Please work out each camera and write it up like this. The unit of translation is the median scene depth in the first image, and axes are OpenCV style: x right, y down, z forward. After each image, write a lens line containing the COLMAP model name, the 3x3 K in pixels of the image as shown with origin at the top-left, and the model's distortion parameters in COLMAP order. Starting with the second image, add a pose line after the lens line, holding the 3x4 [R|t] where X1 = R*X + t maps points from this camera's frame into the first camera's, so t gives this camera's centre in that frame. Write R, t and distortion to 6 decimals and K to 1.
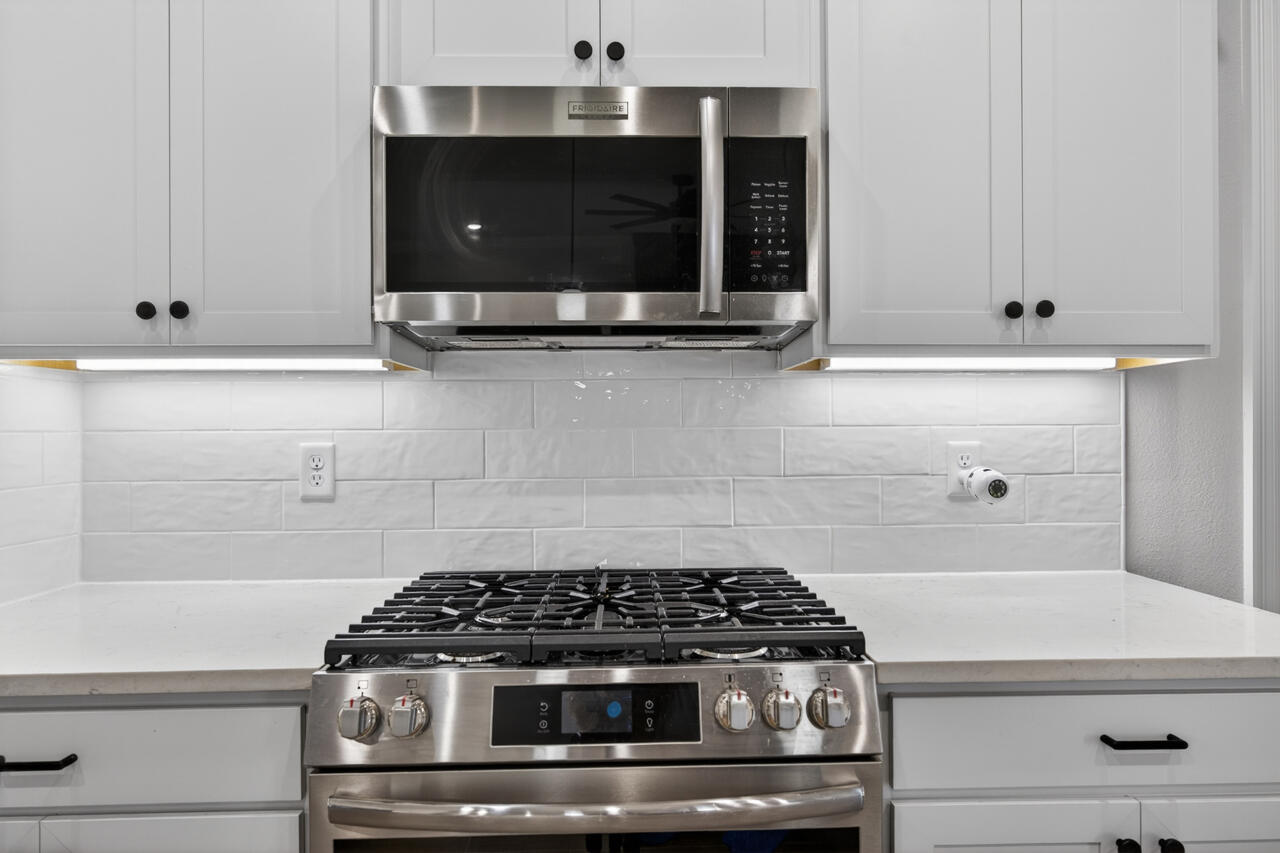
lens RADIAL K [[535.2, 0, 640.0], [0, 535.2, 426.5], [0, 0, 1]] dist [-0.001353, 0.000050]
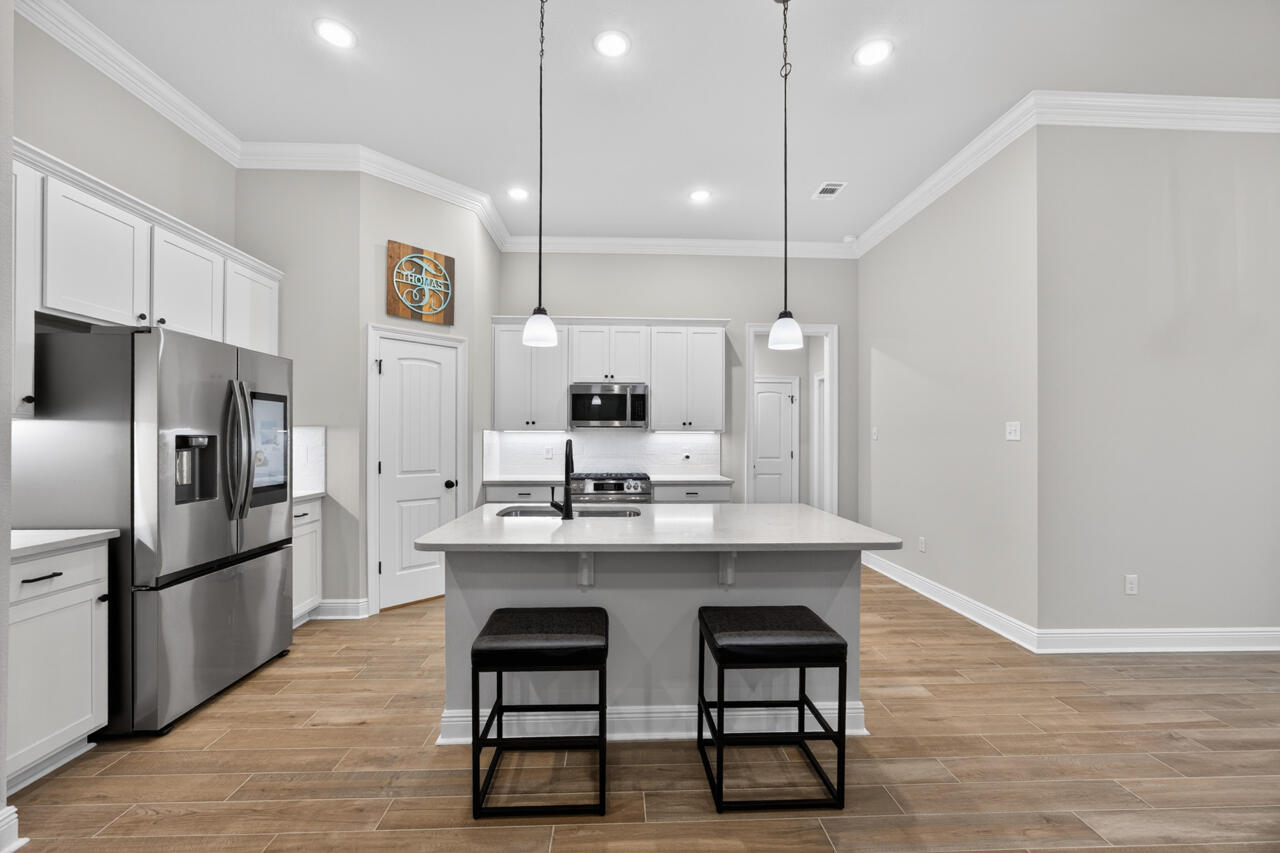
lens RADIAL K [[535.2, 0, 640.0], [0, 535.2, 426.5], [0, 0, 1]] dist [-0.001353, 0.000050]
pose [[0.999832, 0.010141, 0.015266, 0.156584], [-0.009864, 0.999788, -0.018077, -0.085110], [-0.015446, 0.017923, 0.999720, -4.544684]]
